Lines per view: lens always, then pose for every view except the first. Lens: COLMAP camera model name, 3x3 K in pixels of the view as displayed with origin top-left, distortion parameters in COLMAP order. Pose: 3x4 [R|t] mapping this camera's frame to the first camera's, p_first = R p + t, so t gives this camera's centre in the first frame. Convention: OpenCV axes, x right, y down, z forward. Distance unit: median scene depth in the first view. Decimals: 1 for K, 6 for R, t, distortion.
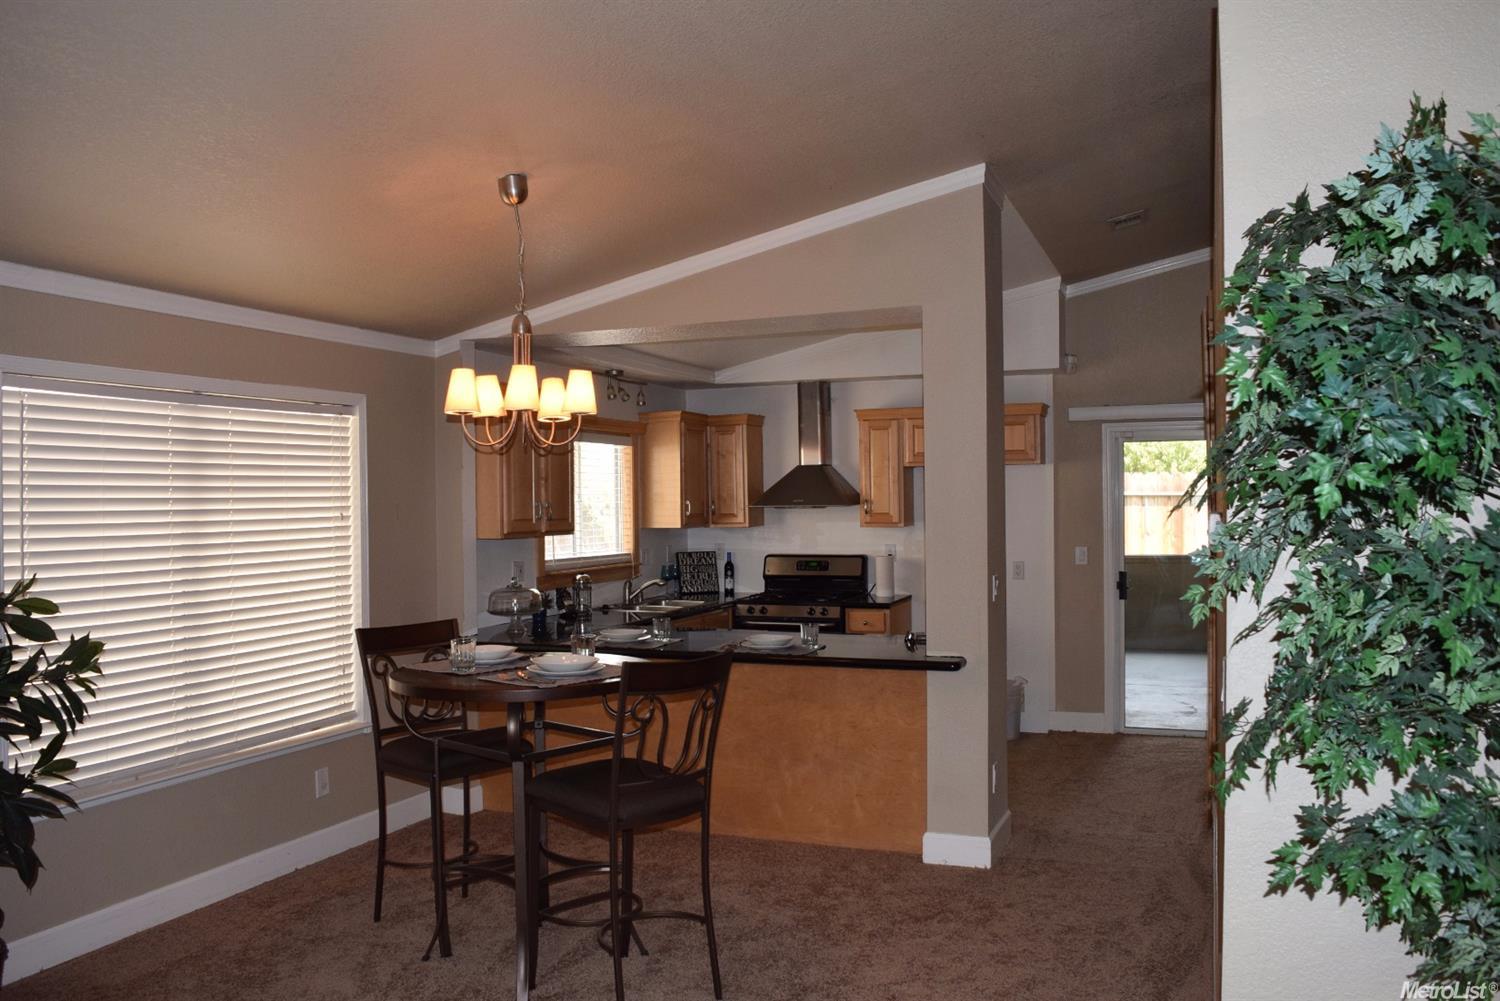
lens RADIAL K [[1186.9, 0, 750.0], [0, 1186.9, 500.5], [0, 0, 1]] dist [-0.090273, 0.010486]
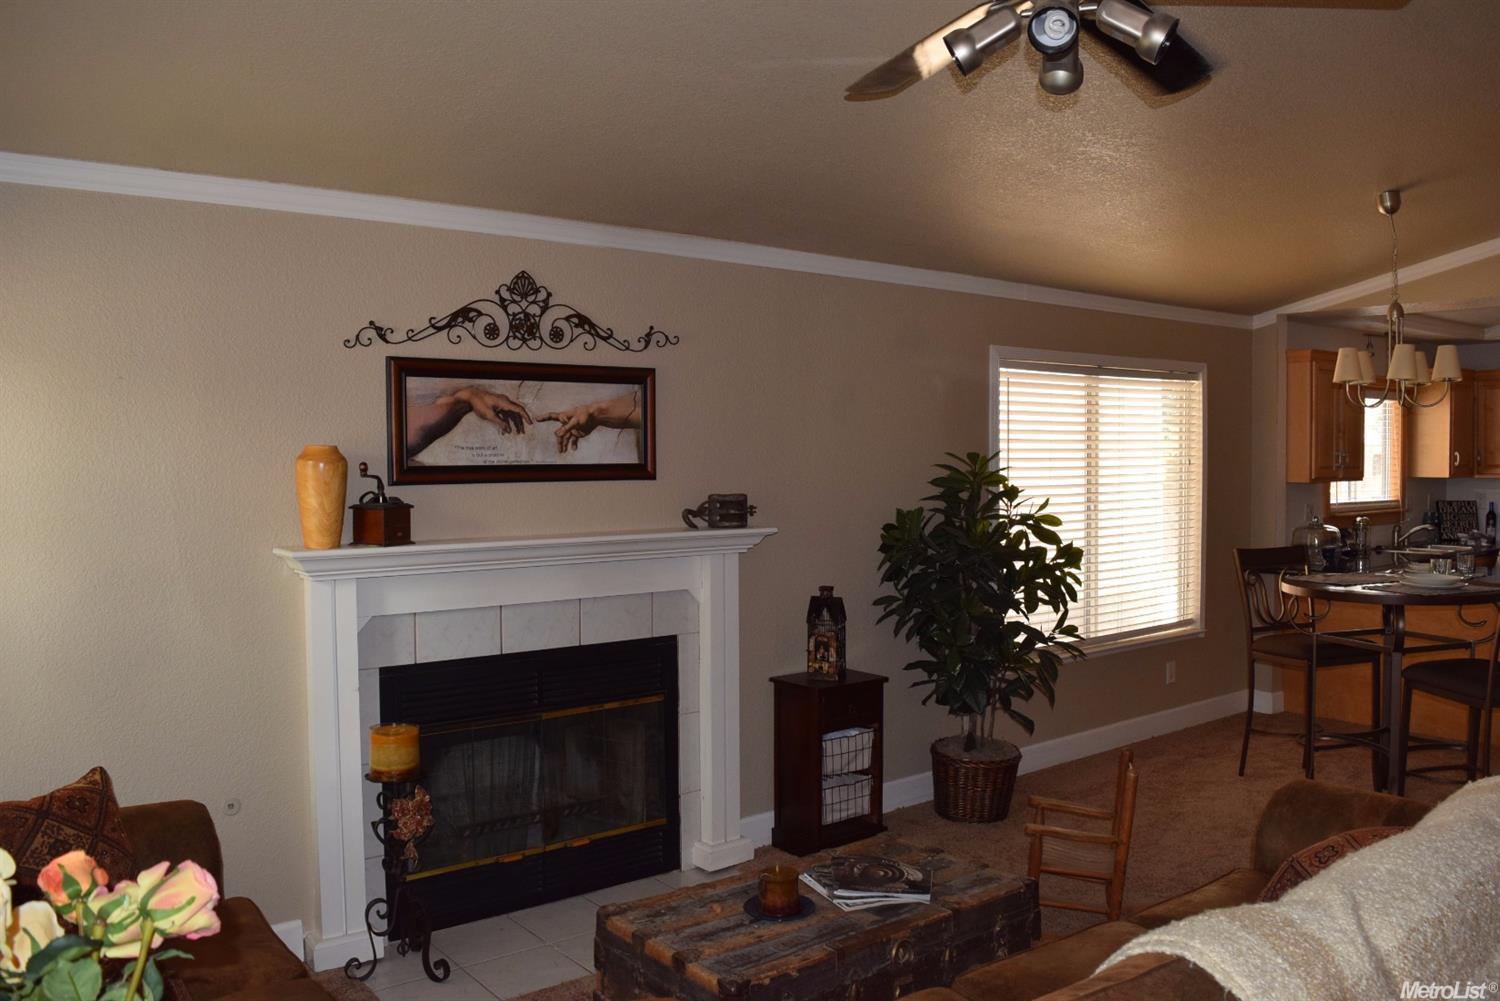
lens RADIAL K [[1186.9, 0, 750.0], [0, 1186.9, 500.5], [0, 0, 1]] dist [-0.090273, 0.010486]
pose [[0.865361, 0.024831, -0.500534, -0.092671], [-0.003666, 0.999059, 0.043225, 0.001667], [0.501136, -0.035570, 0.864637, -0.226055]]
